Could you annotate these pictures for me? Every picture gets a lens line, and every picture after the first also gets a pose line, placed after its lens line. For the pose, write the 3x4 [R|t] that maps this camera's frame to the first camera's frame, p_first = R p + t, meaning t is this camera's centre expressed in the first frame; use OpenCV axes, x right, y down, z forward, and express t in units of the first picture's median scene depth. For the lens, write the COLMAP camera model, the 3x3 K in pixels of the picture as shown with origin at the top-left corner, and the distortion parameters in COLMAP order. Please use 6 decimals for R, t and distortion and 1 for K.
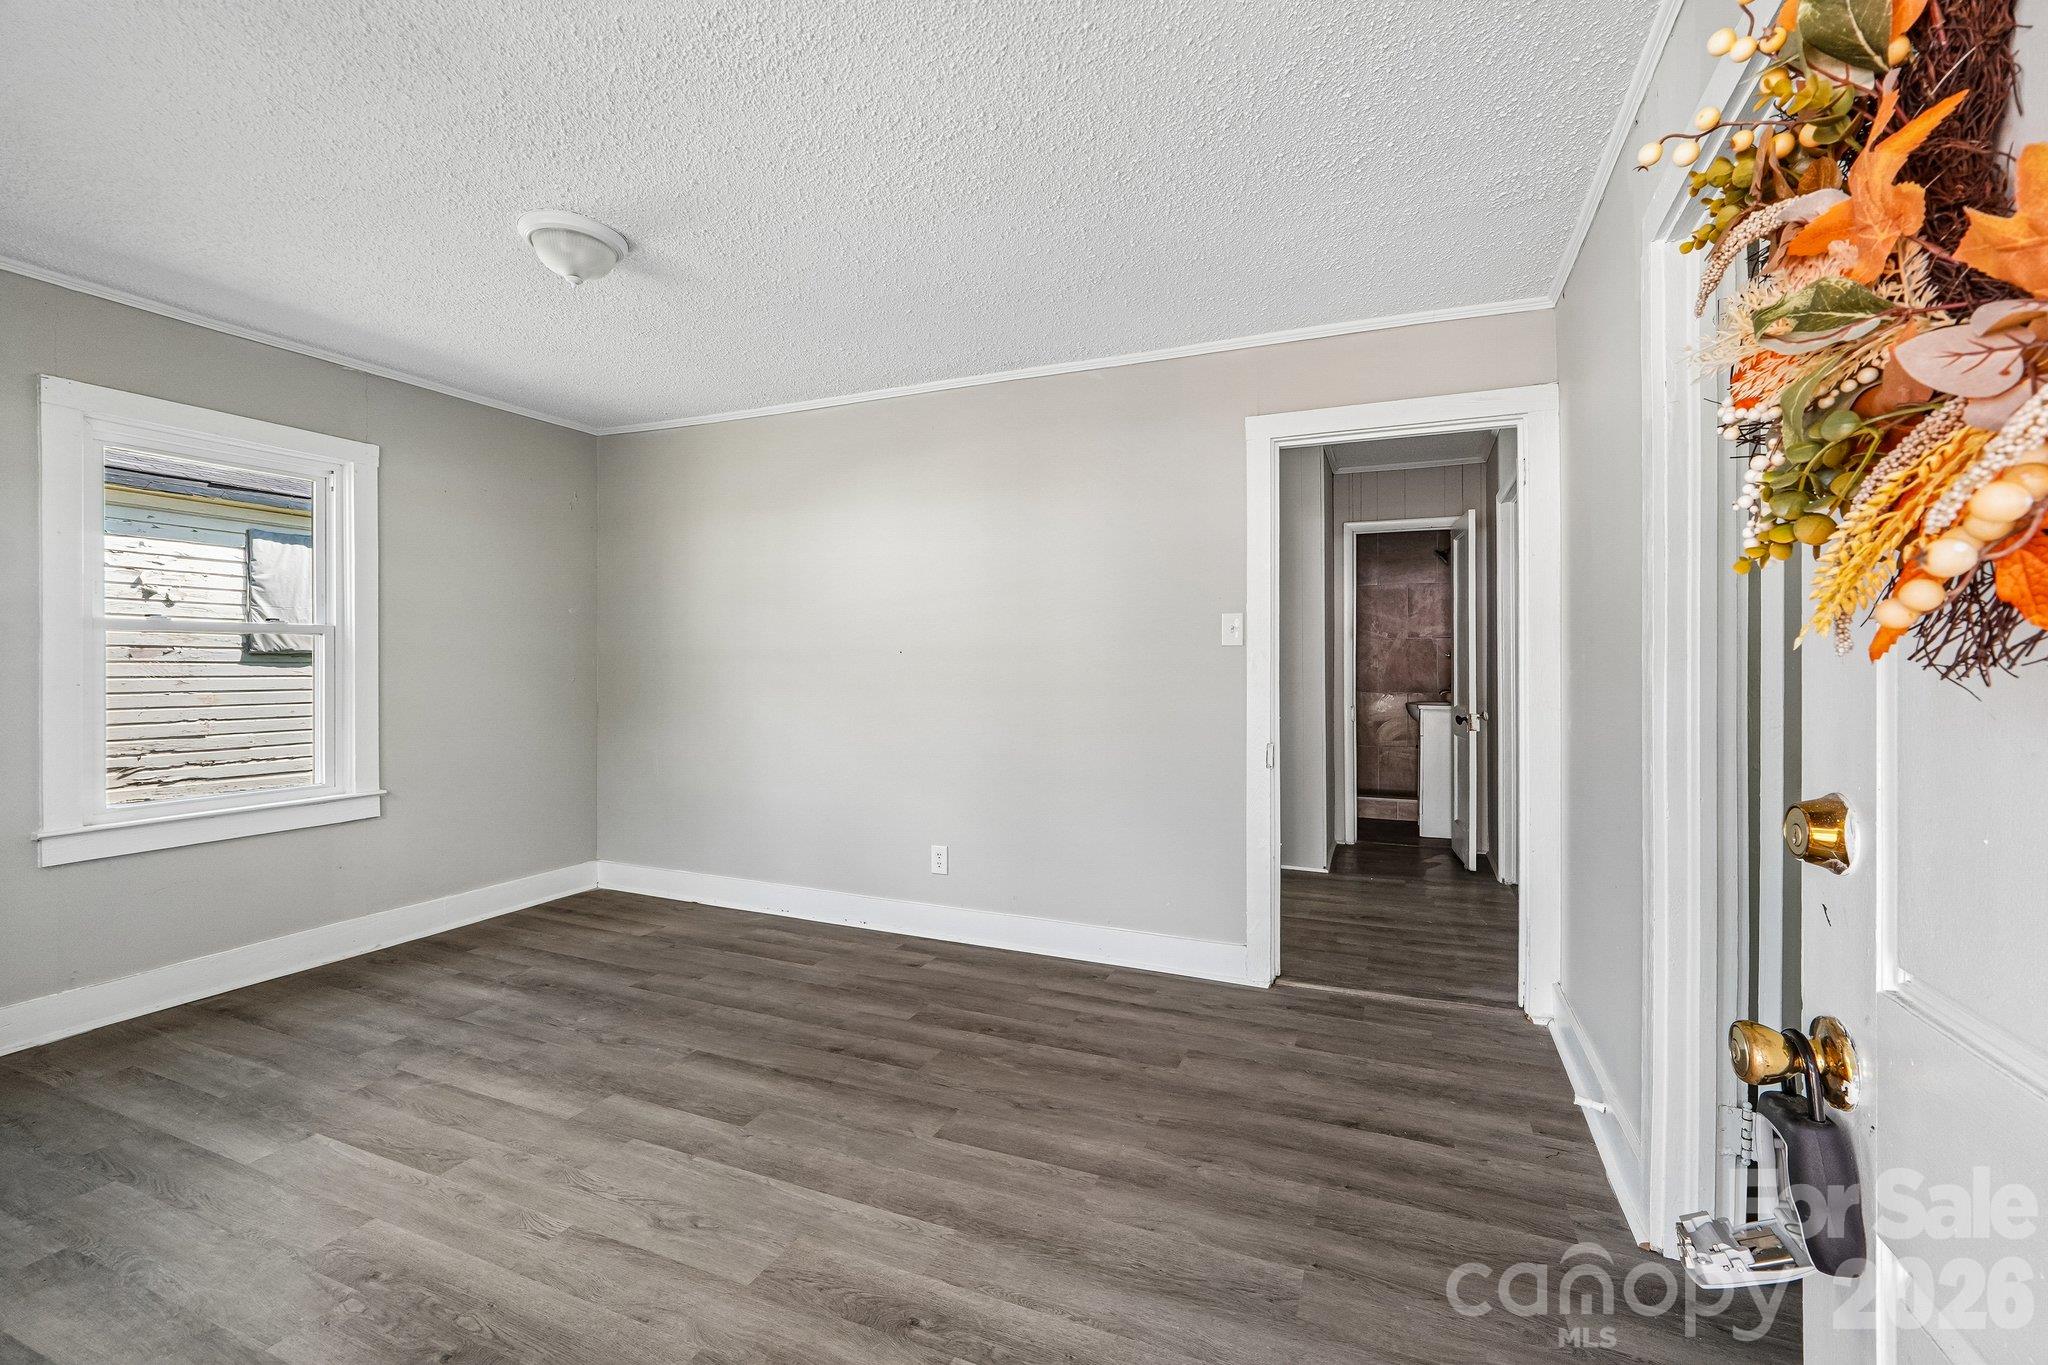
lens RADIAL K [[863.1, 0, 1032.5], [0, 863.1, 671.1], [0, 0, 1]] dist [-0.021816, 0.007647]
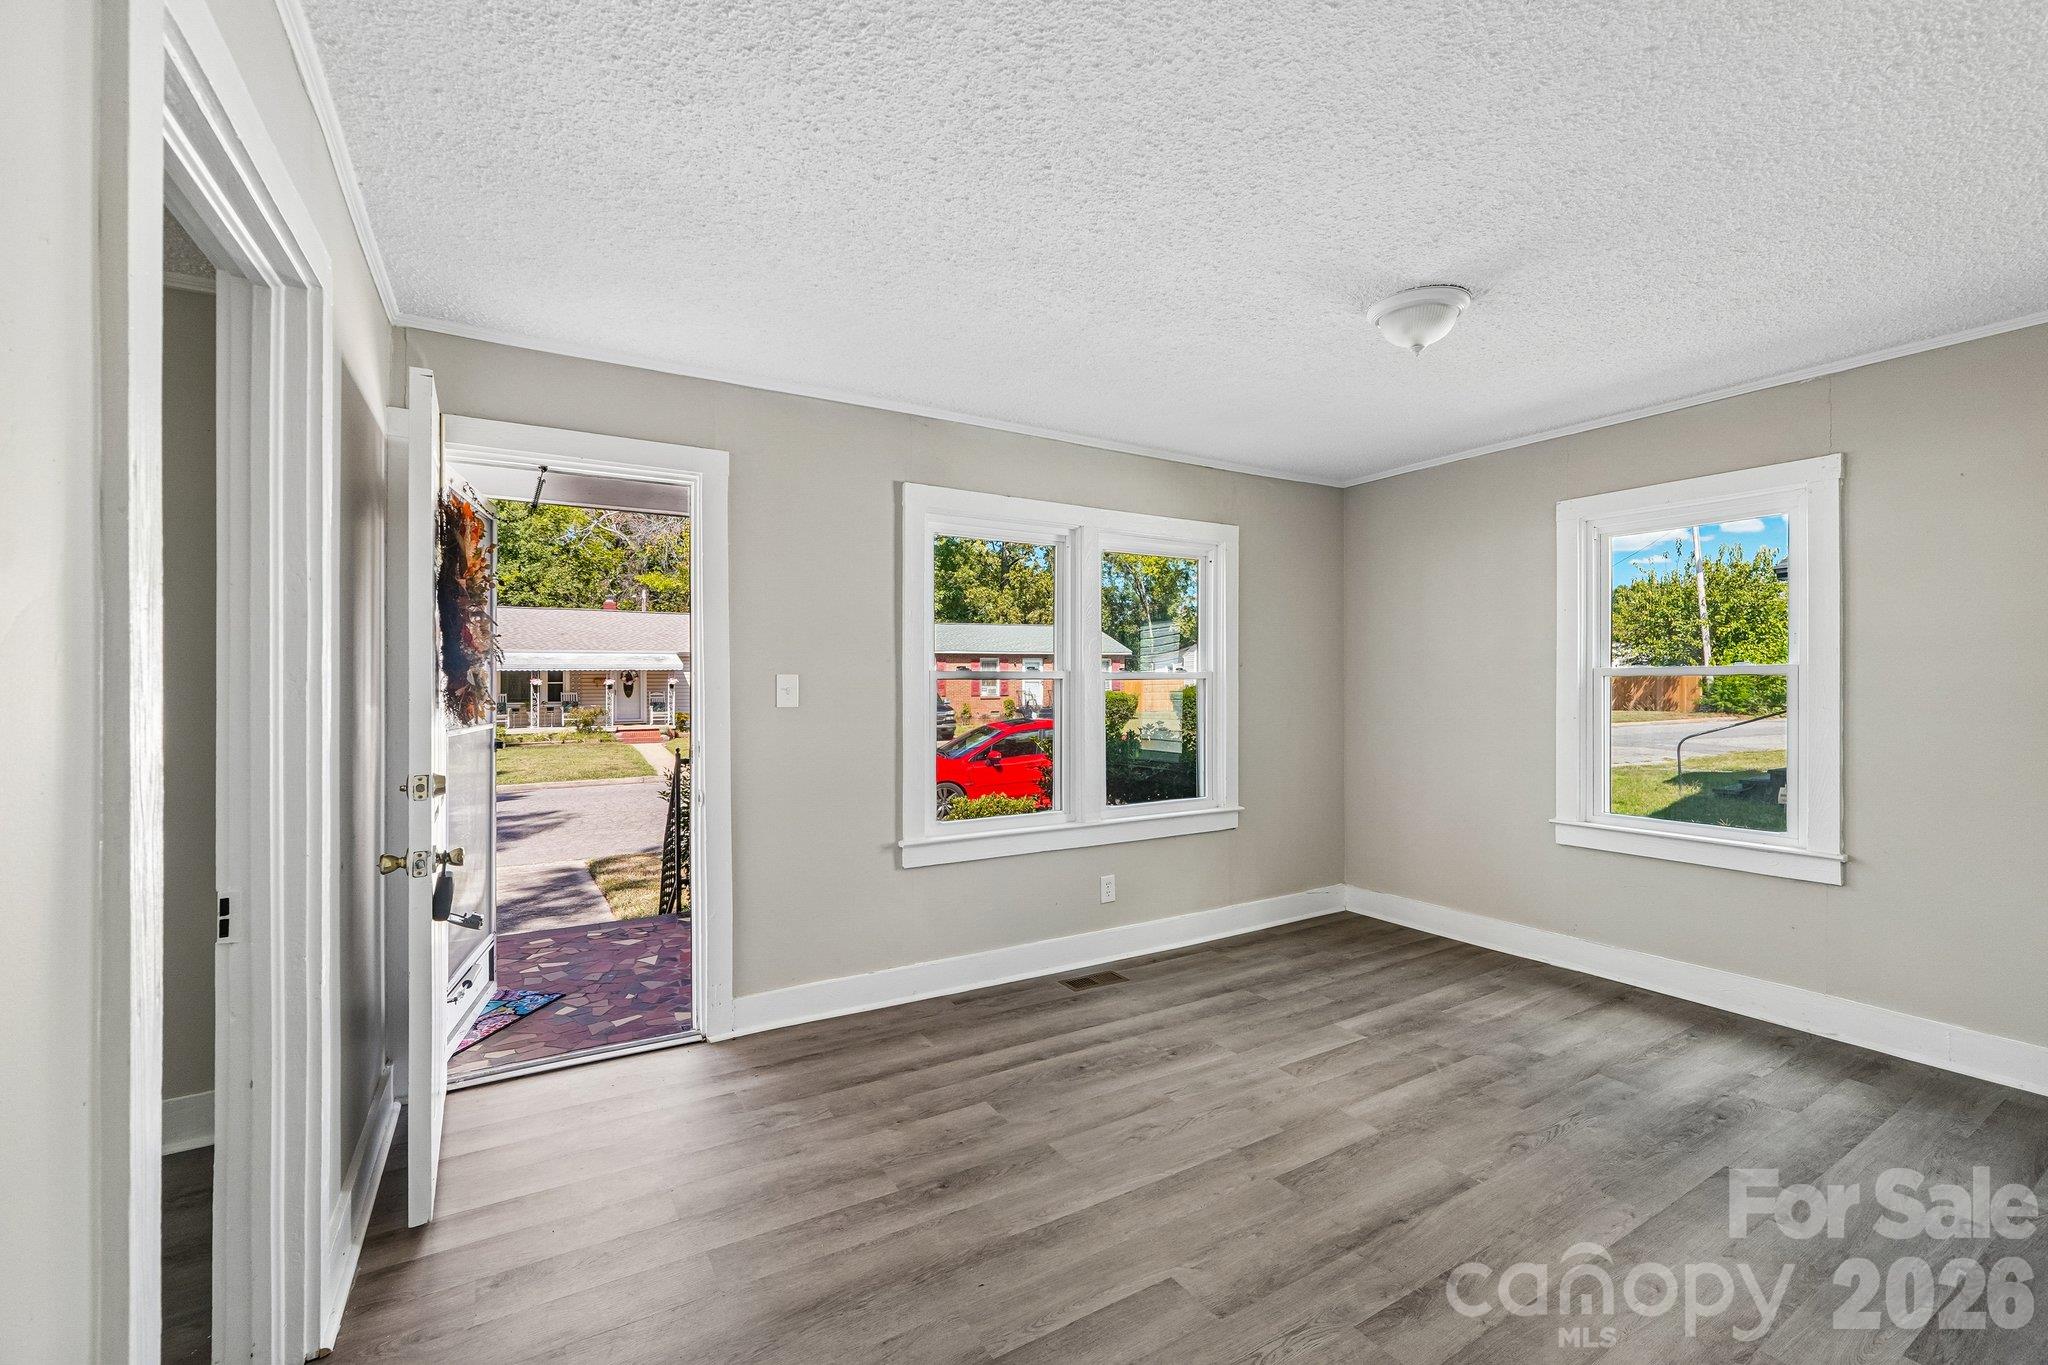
lens RADIAL K [[870.8, 0, 1031.3], [0, 870.8, 672.7], [0, 0, 1]] dist [-0.019545, 0.007076]
pose [[-0.588137, -0.004570, -0.808749, 0.521009], [-0.000920, 0.999987, -0.004981, -0.048213], [0.808761, -0.002185, -0.588133, 1.083523]]
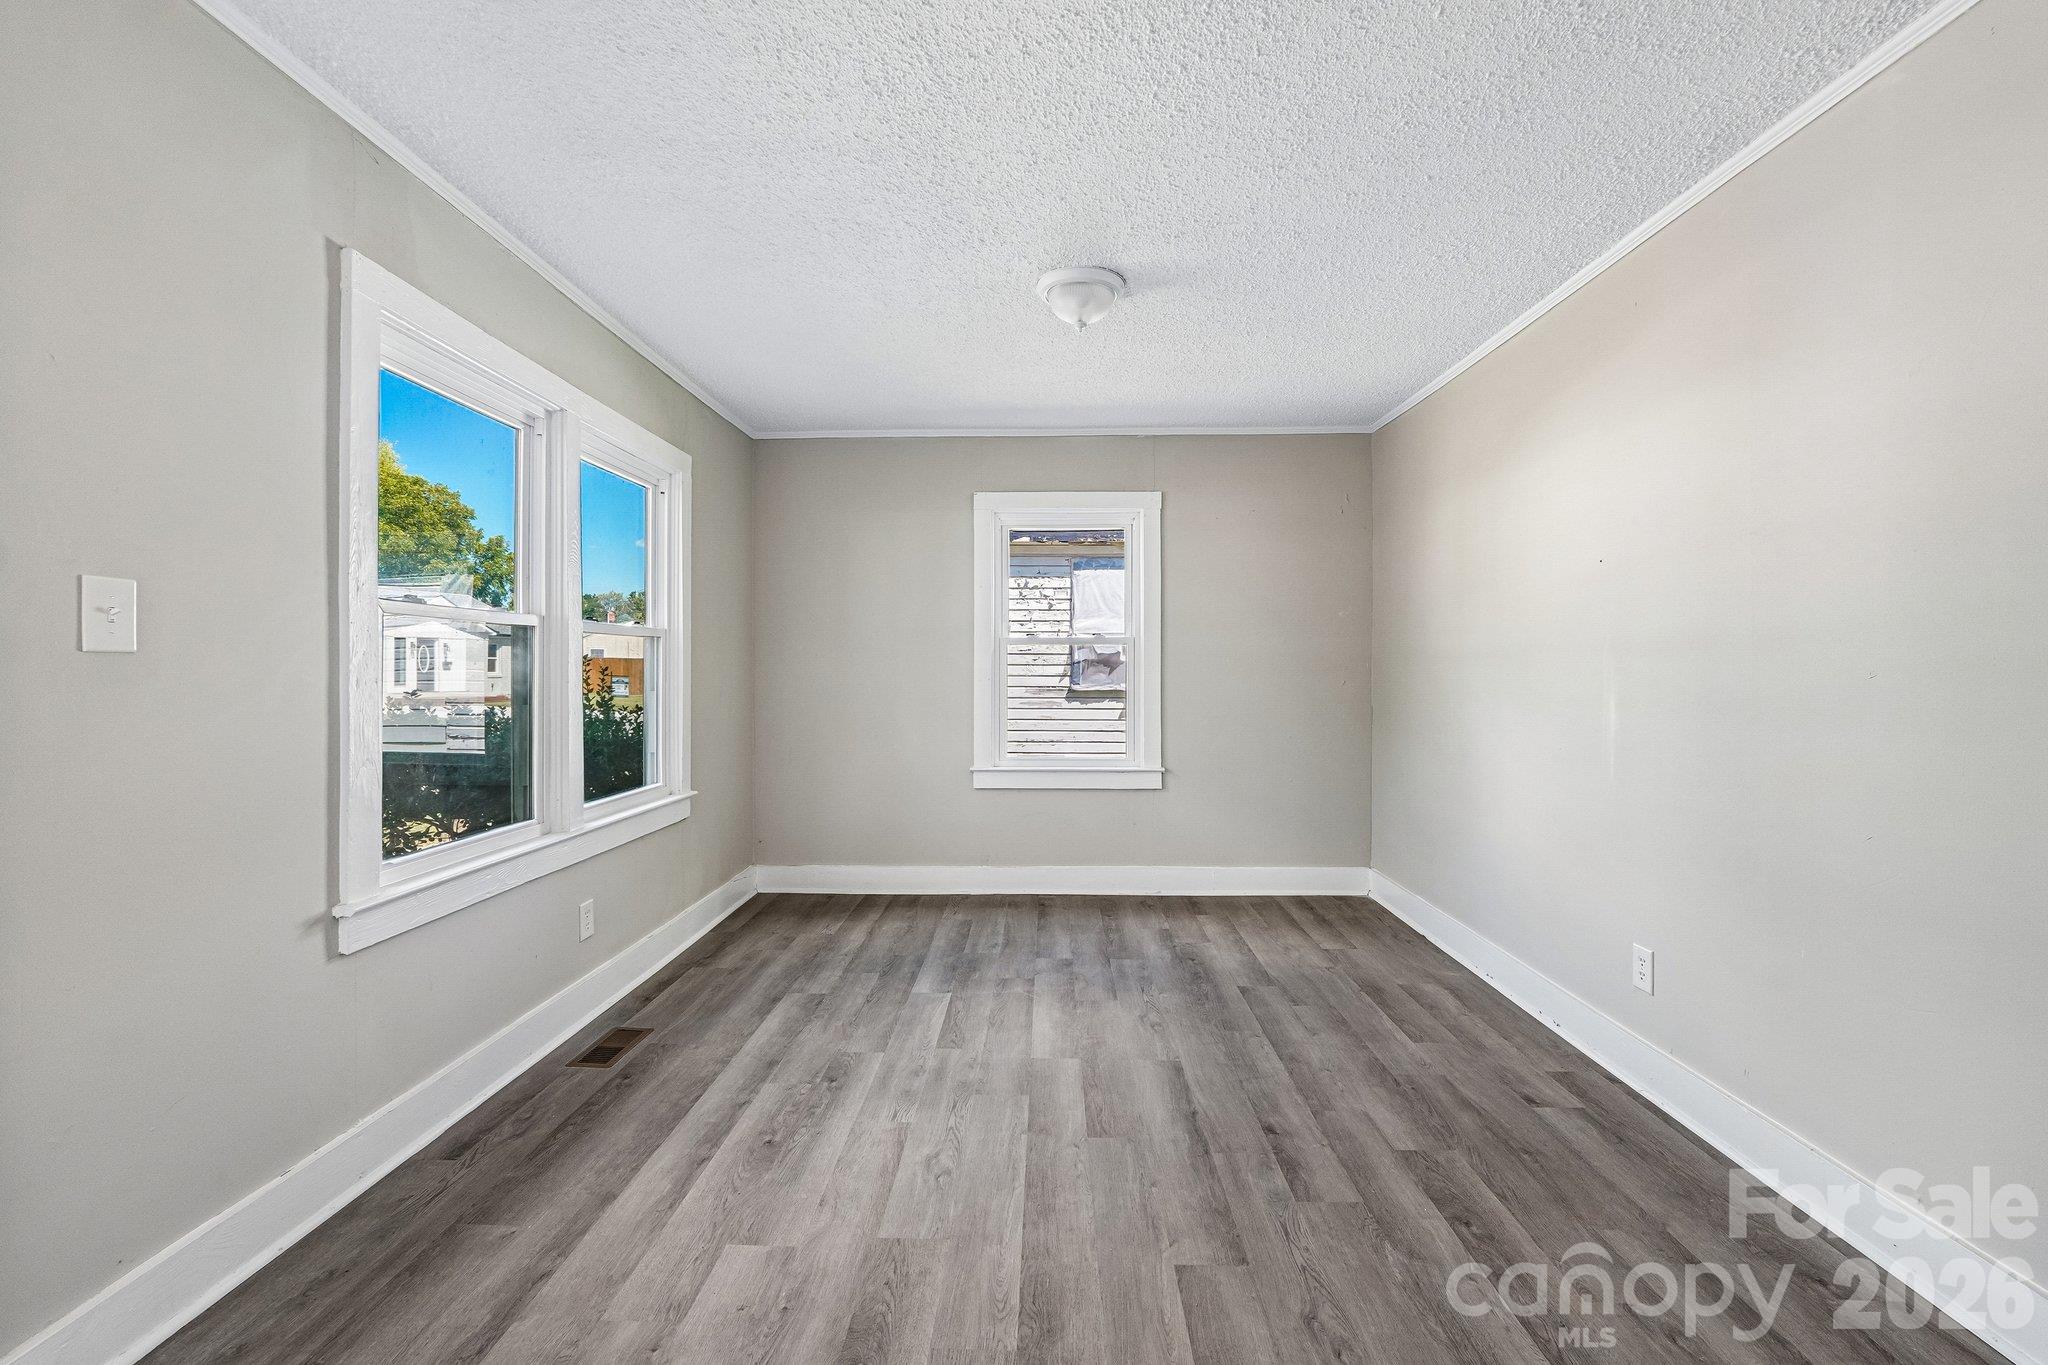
lens RADIAL K [[870.8, 0, 1031.3], [0, 870.8, 672.7], [0, 0, 1]] dist [-0.019545, 0.007076]
pose [[0.365176, 0.005084, -0.930924, 0.441362], [-0.008208, 0.999964, 0.002241, -0.000967], [0.930902, 0.006822, 0.365205, 0.453597]]
